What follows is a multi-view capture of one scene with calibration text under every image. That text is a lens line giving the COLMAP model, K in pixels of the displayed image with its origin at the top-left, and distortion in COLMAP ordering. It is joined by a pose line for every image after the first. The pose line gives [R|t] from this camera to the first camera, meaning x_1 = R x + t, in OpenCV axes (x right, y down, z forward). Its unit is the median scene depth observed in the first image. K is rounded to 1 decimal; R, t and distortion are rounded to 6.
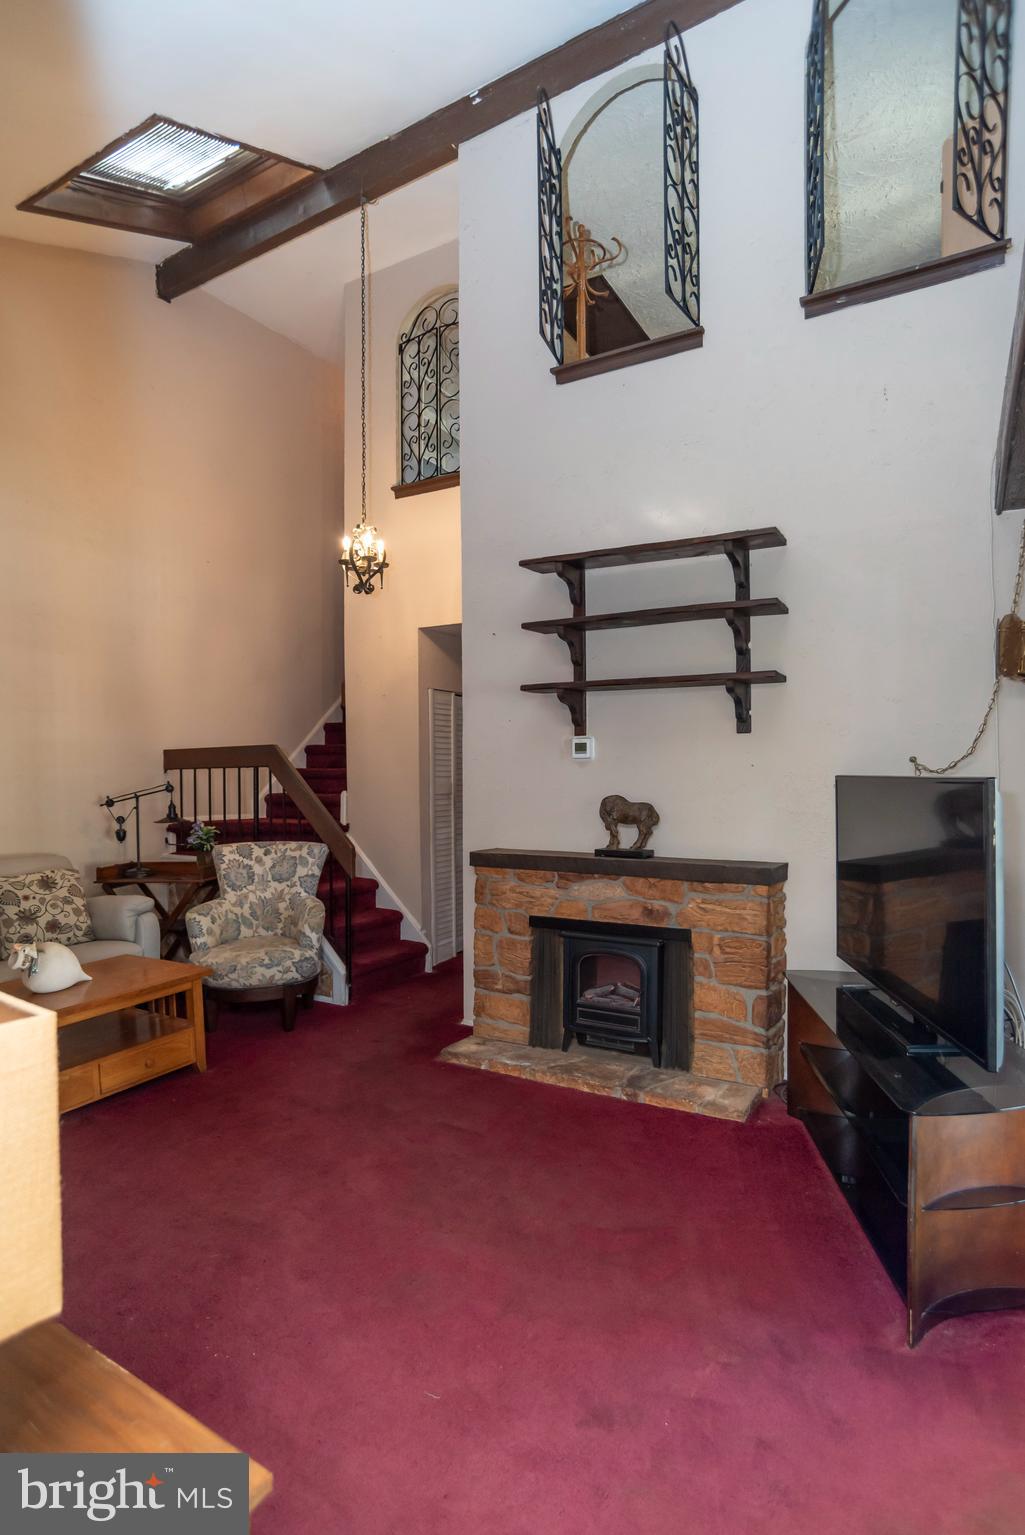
lens RADIAL K [[776.0, 0, 512.0], [0, 776.0, 799.2], [0, 0, 1]] dist [-0.087708, 0.043196]
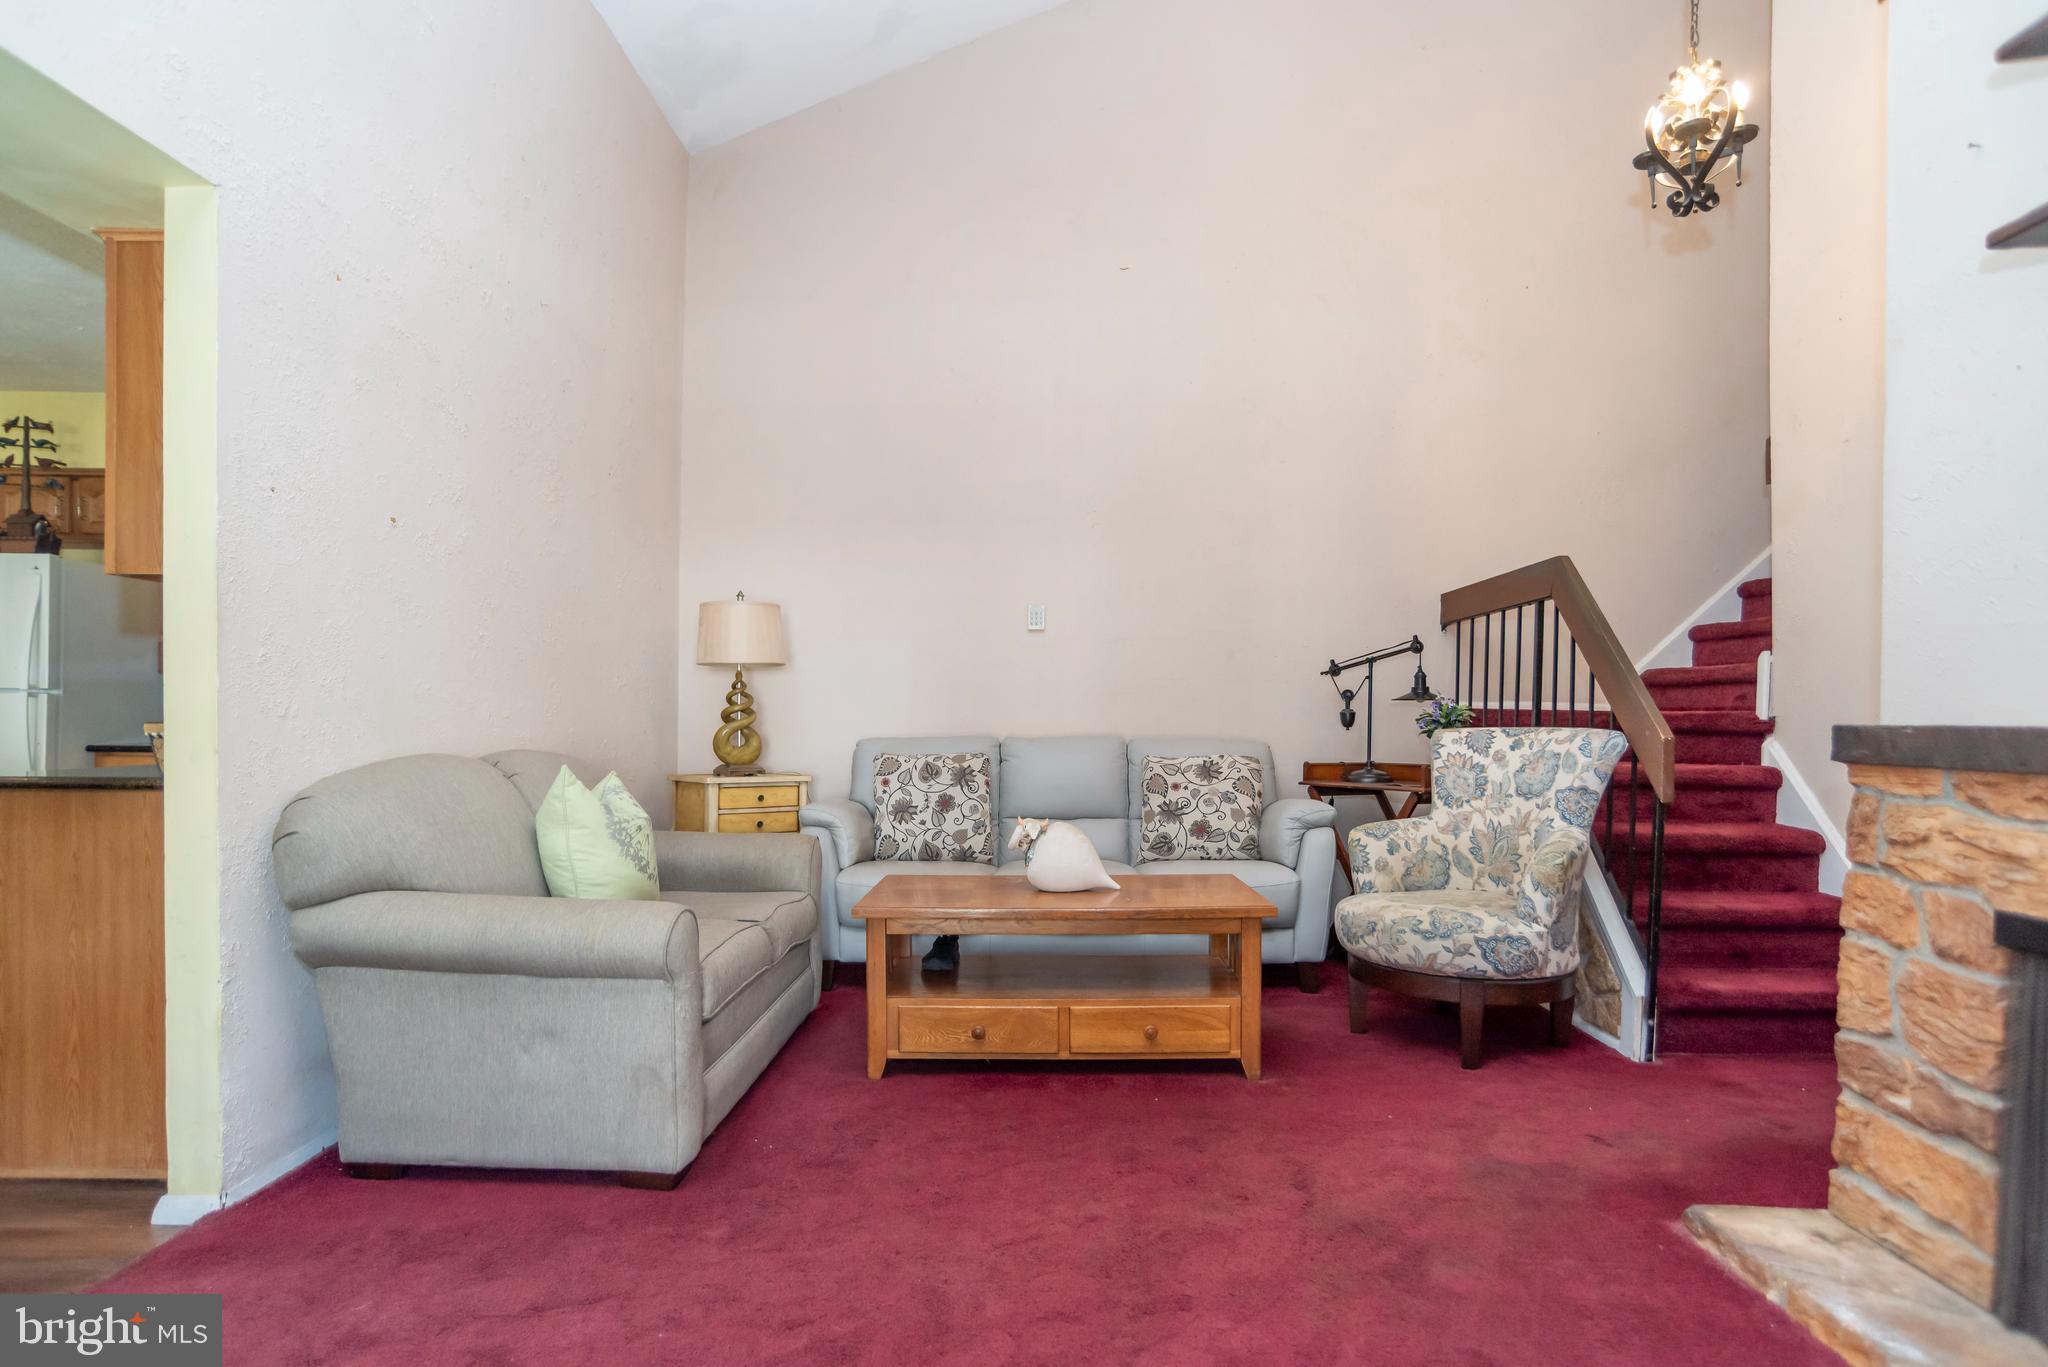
lens RADIAL K [[1035.4, 0, 1028.5], [0, 1035.4, 720.7], [0, 0, 1]] dist [-0.087708, 0.043196]
pose [[0.473426, 0.012322, -0.880747, 0.172631], [-0.034813, 0.999383, -0.004731, 0.073551], [0.880145, 0.032901, 0.473563, 0.376272]]
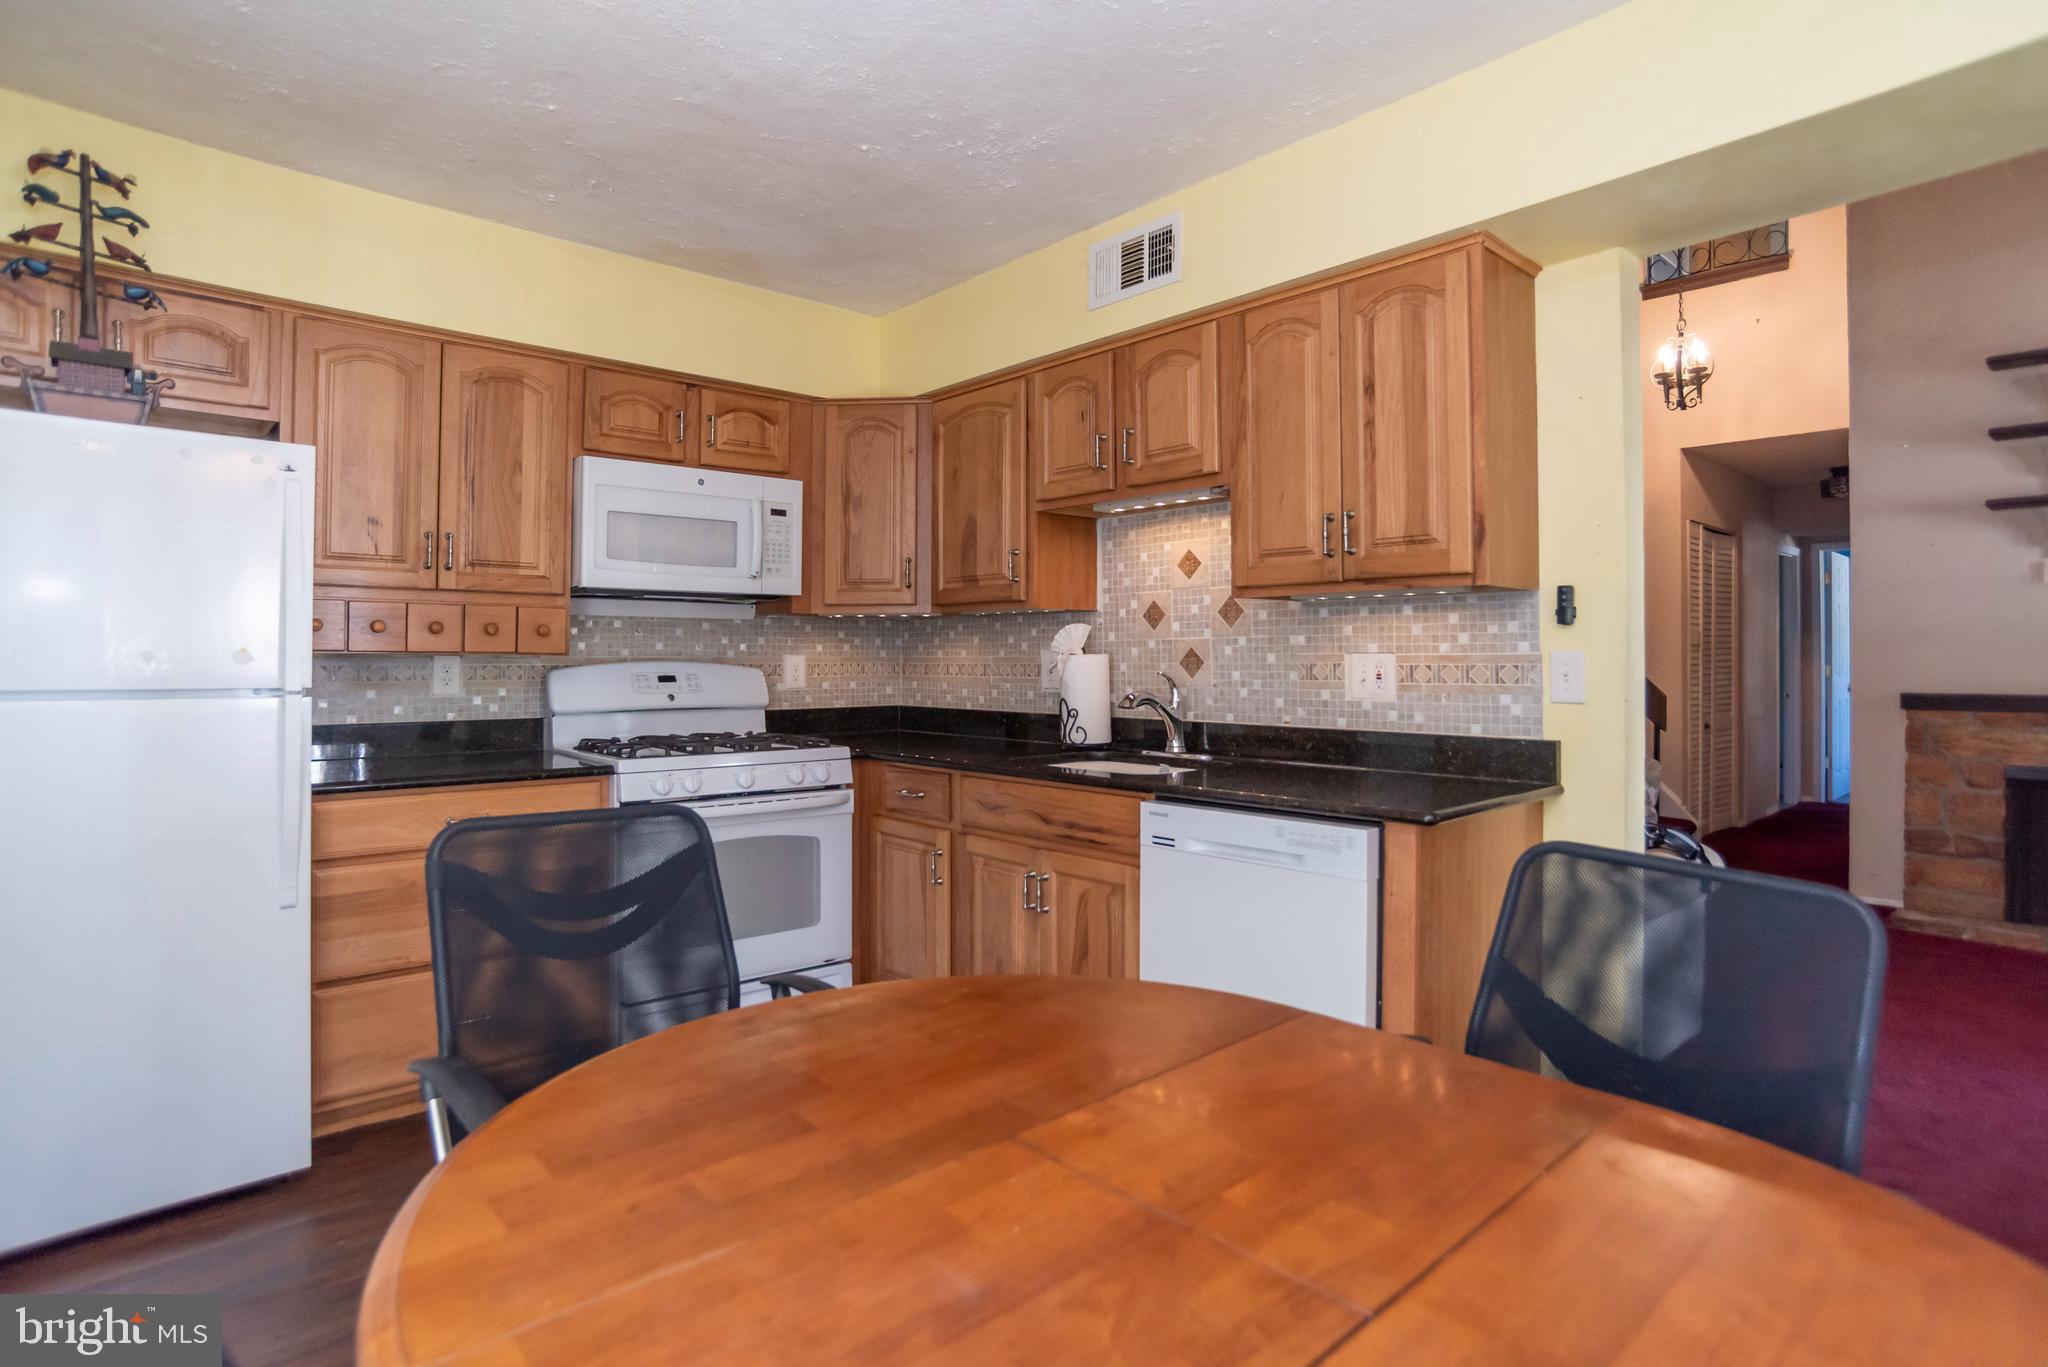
lens RADIAL K [[1028.1, 0, 1026.6], [0, 1028.1, 654.0], [0, 0, 1]] dist [-0.071847, 0.042927]
pose [[0.942849, -0.001838, -0.333214, -0.551577], [-0.010692, 0.999303, -0.035768, 0.067778], [0.333048, 0.037286, 0.942172, -0.356552]]
